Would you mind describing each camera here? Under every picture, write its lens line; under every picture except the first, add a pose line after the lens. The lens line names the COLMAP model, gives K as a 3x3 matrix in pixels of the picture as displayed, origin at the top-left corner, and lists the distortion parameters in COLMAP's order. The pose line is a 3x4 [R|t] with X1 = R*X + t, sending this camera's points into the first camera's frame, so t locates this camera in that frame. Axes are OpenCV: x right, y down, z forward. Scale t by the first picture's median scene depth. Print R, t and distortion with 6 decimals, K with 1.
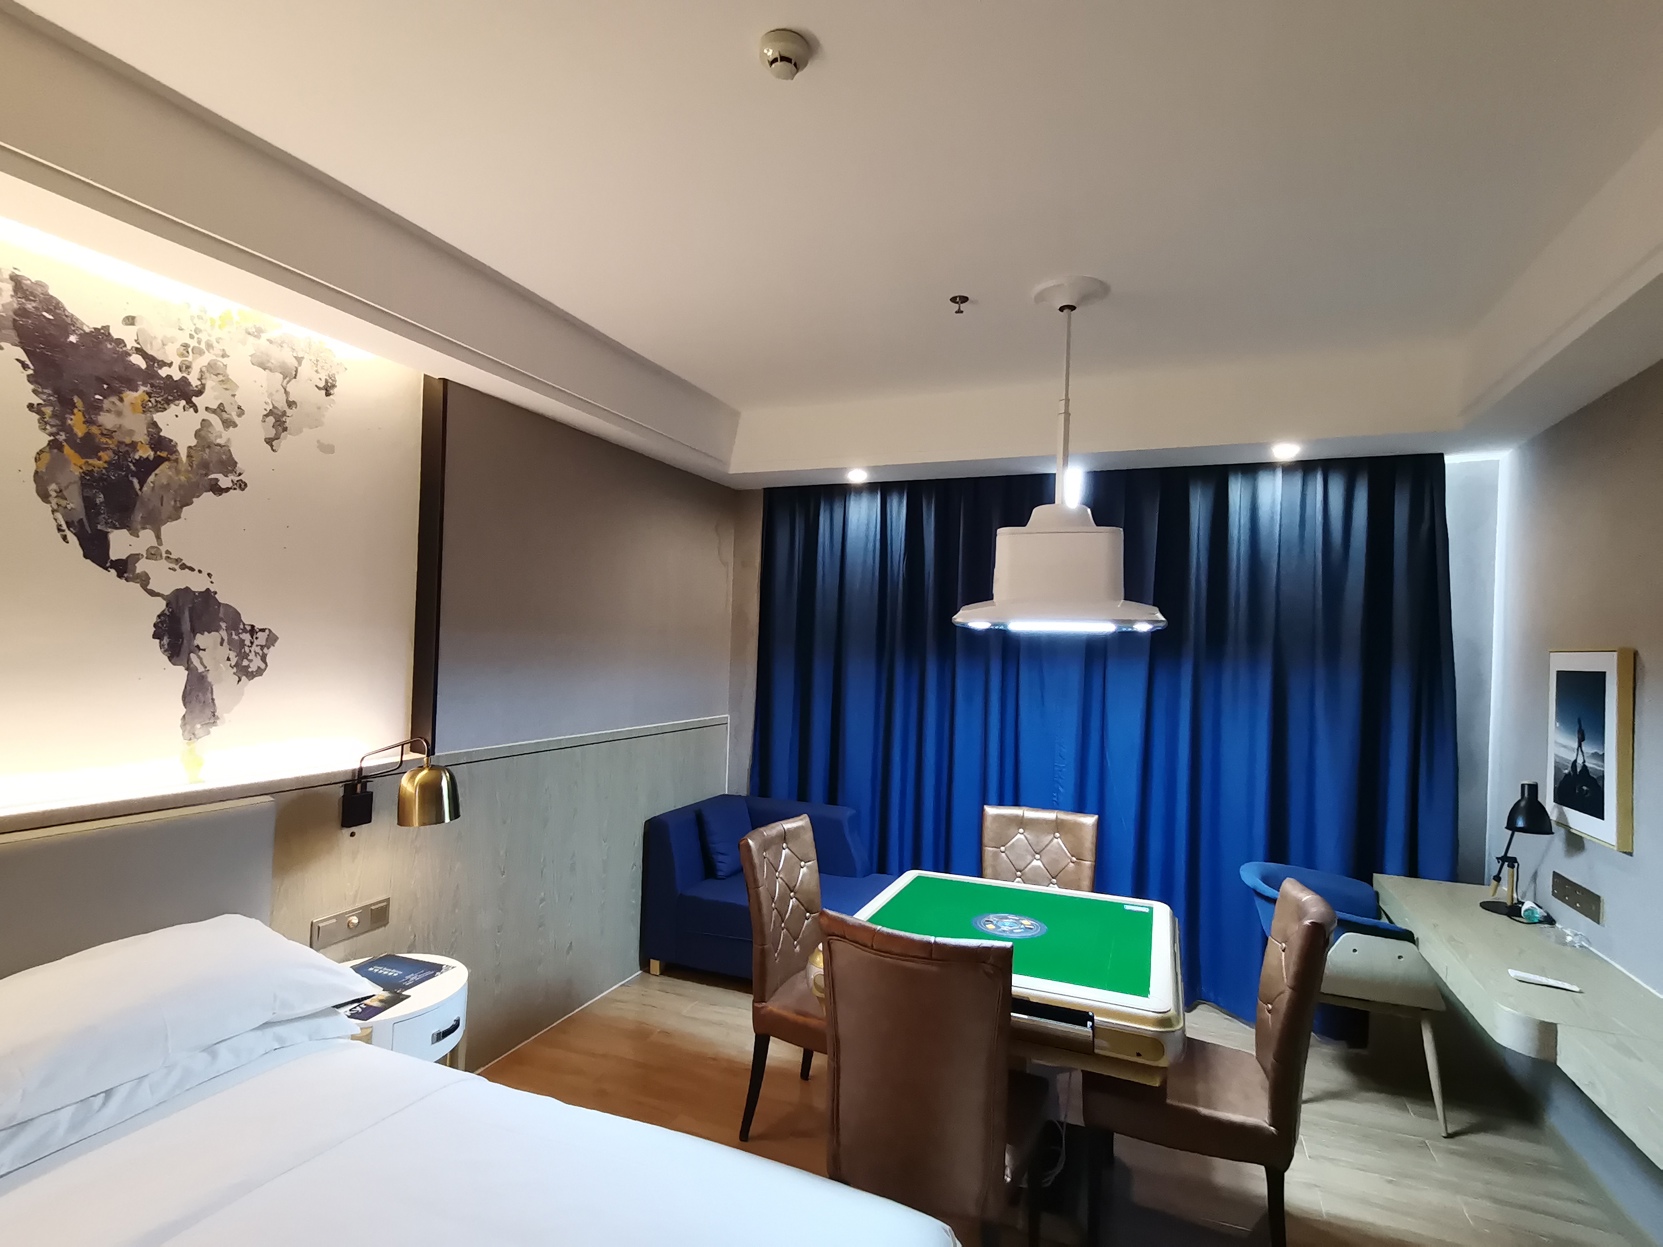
lens RADIAL K [[826.6, 0, 822.6], [0, 826.6, 630.4], [0, 0, 1]] dist [0.027936, -0.013788]
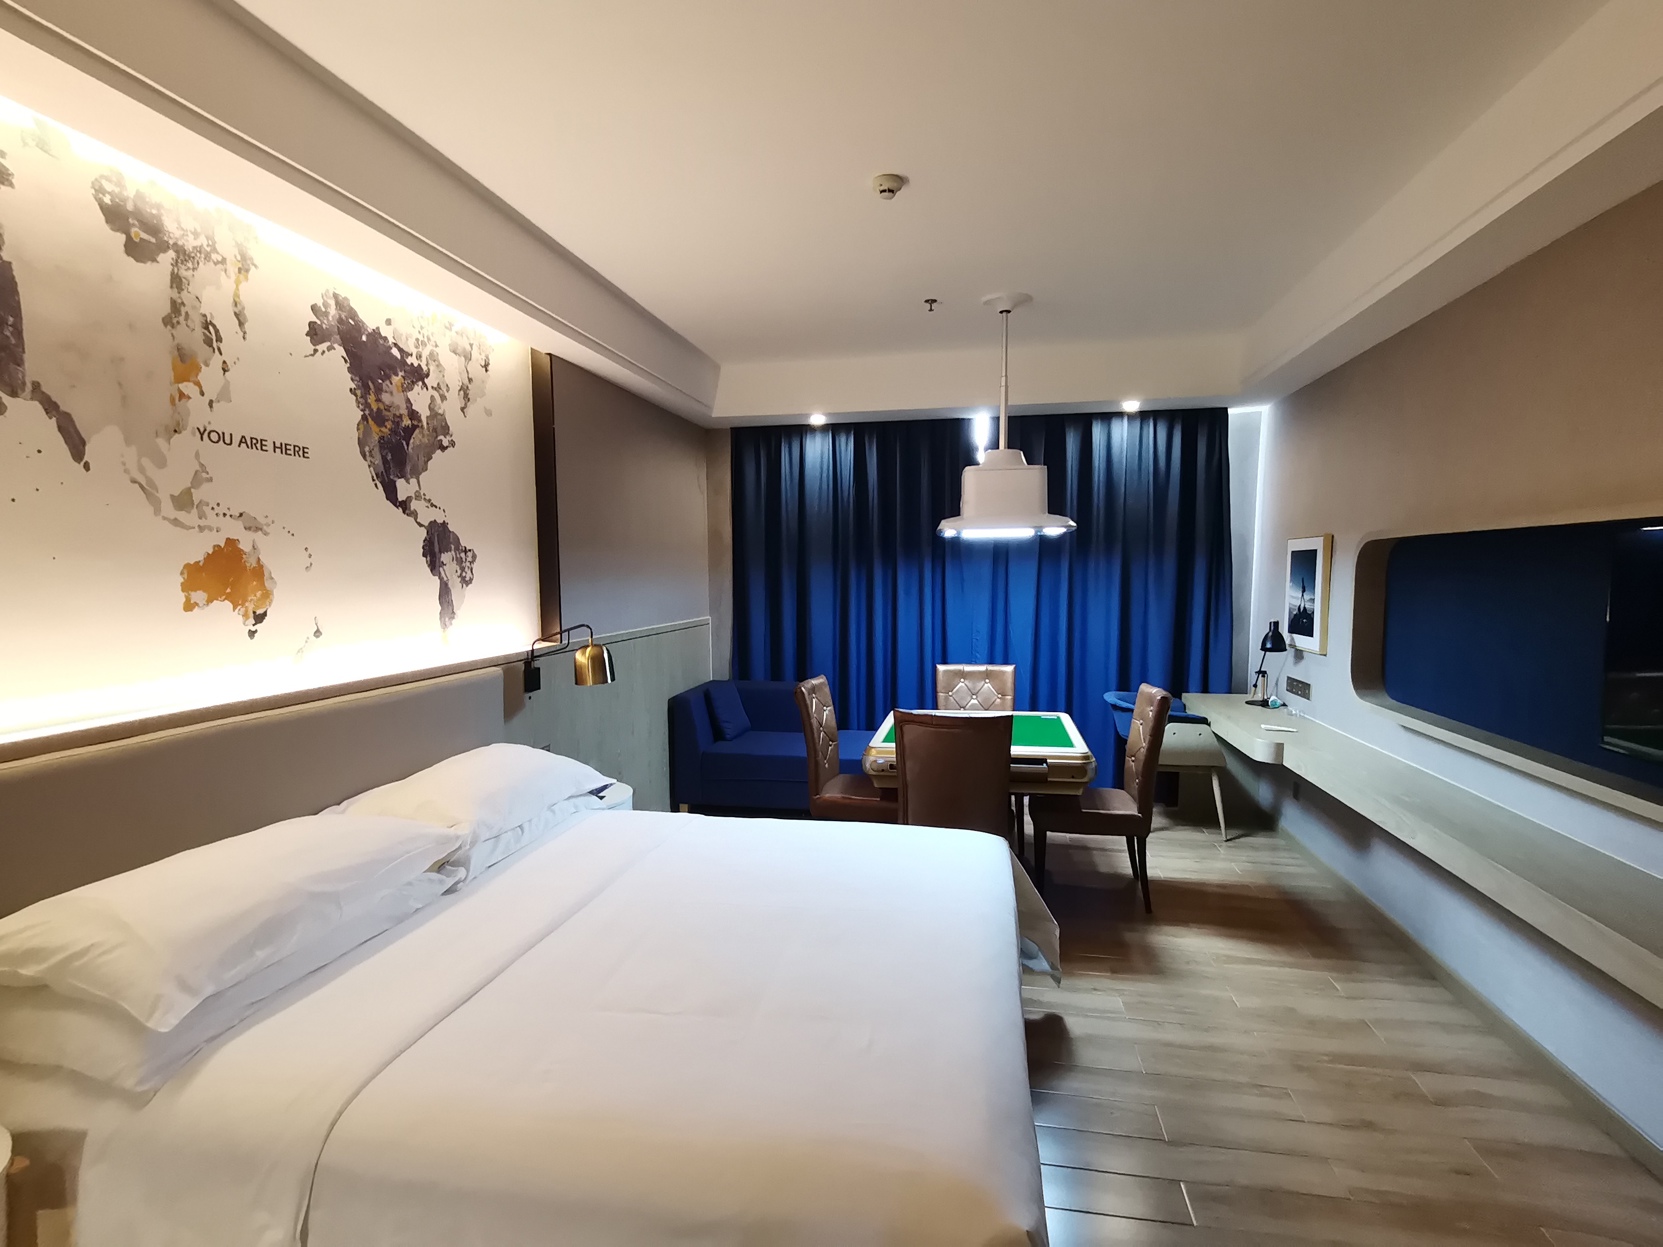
lens RADIAL K [[826.6, 0, 831.6], [0, 826.6, 627.6], [0, 0, 1]] dist [0.027936, -0.013788]
pose [[0.977981, -0.052367, 0.202015, -0.294248], [0.033756, 0.994952, 0.094499, 0.013641], [-0.205944, -0.085599, 0.974813, -0.363822]]
